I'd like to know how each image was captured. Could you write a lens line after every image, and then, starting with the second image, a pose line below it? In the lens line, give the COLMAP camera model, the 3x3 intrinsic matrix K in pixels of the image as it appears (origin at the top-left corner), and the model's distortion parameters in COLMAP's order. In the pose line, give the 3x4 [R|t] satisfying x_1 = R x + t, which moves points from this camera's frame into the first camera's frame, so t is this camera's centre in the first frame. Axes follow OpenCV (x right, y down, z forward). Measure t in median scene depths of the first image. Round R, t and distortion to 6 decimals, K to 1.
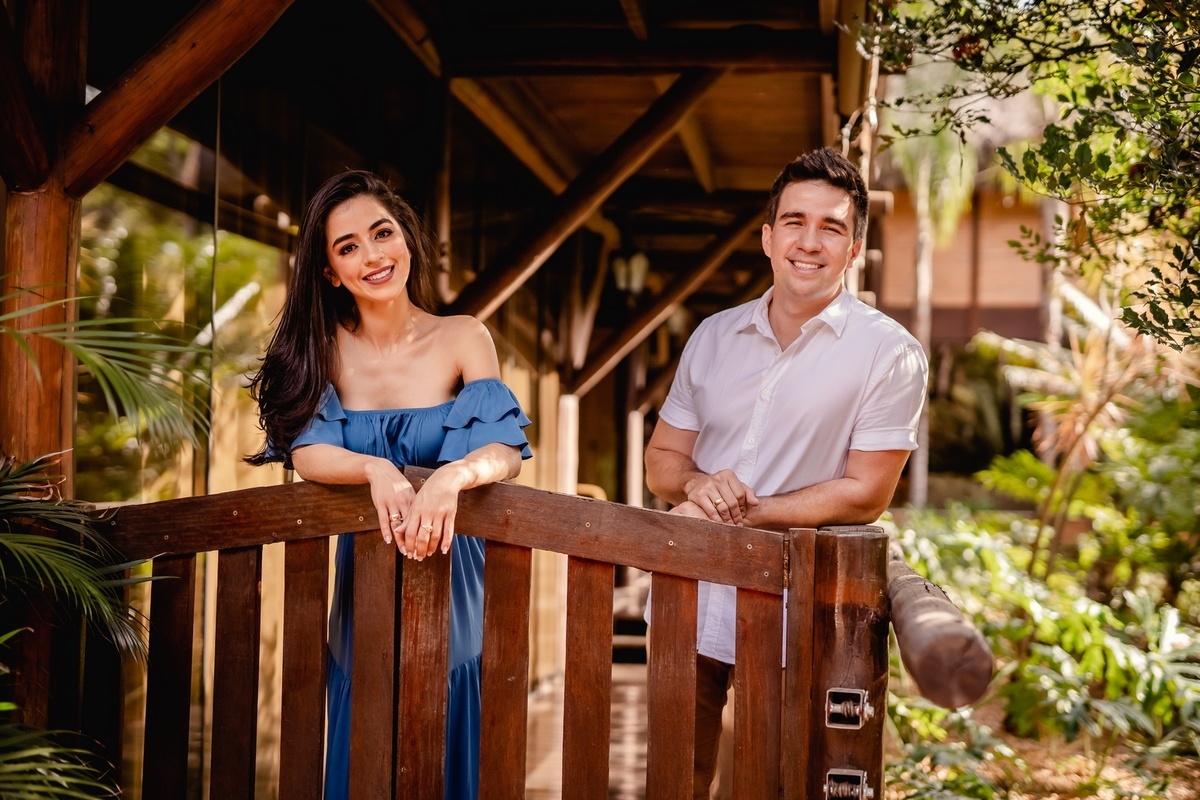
lens RADIAL K [[1741.8, 0, 600.0], [0, 1741.8, 400.0], [0, 0, 1]] dist [-0.010049, -0.074274]
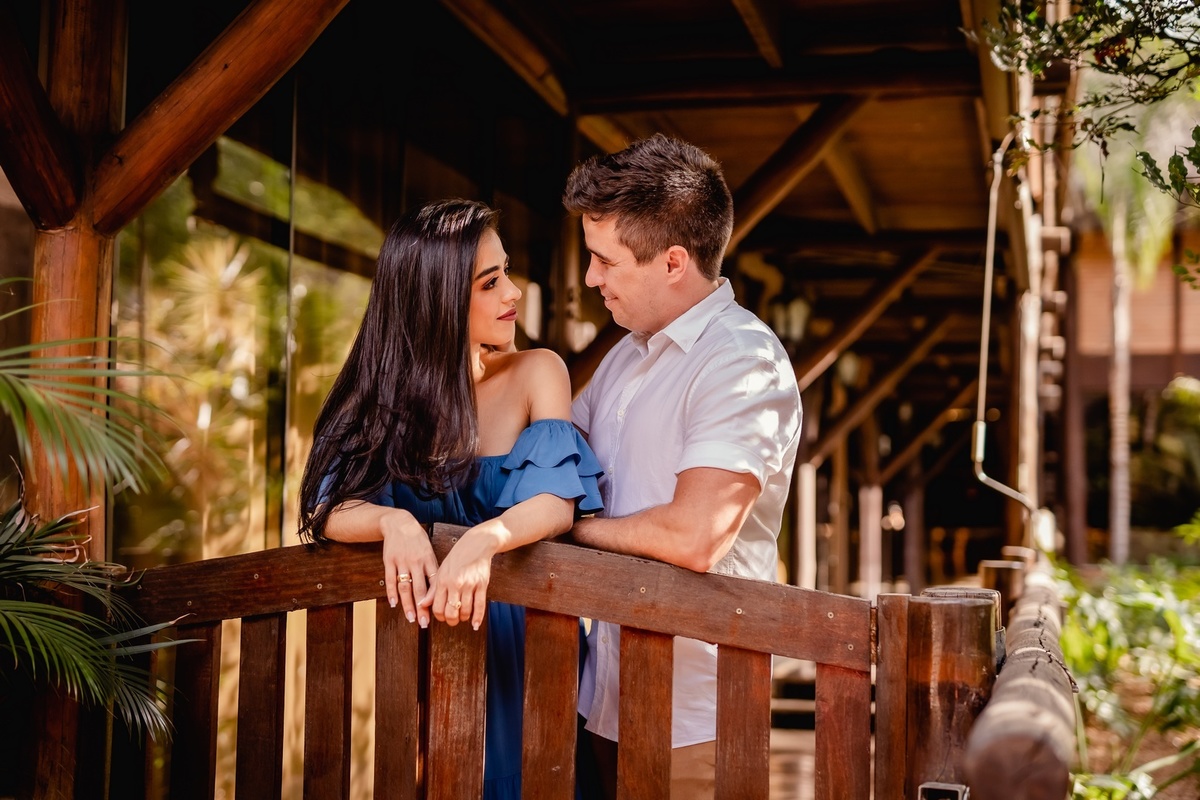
lens RADIAL K [[1725.3, 0, 600.0], [0, 1725.3, 400.0], [0, 0, 1]] dist [-0.039265, 0.043589]
pose [[0.992434, -0.013778, -0.122000, 0.071648], [0.009739, 0.999386, -0.033642, 0.005071], [0.122389, 0.032199, 0.991960, 0.127583]]
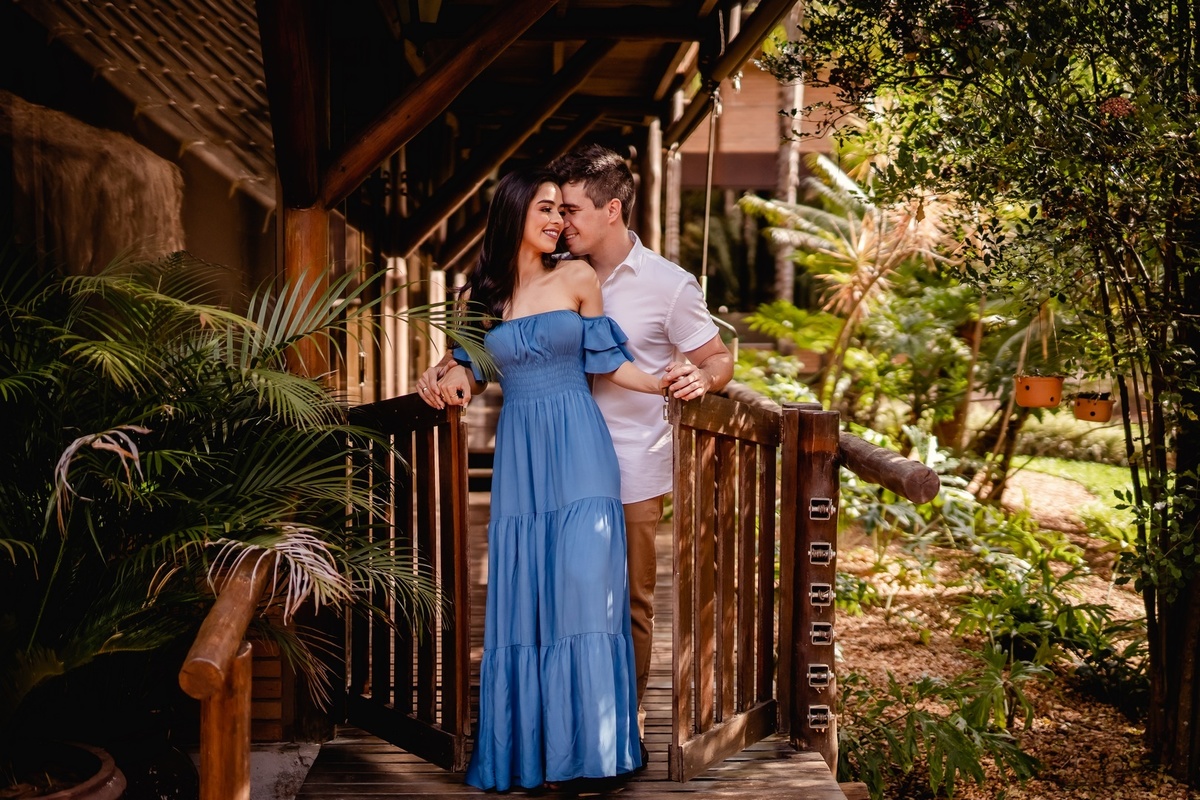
lens RADIAL K [[1963.7, 0, 600.0], [0, 1963.7, 400.0], [0, 0, 1]] dist [-0.048309, -0.065382]
pose [[0.980197, -0.029276, 0.195849, -0.423267], [0.008462, 0.994300, 0.106284, -0.135474], [-0.197844, -0.102522, 0.974857, -0.819775]]
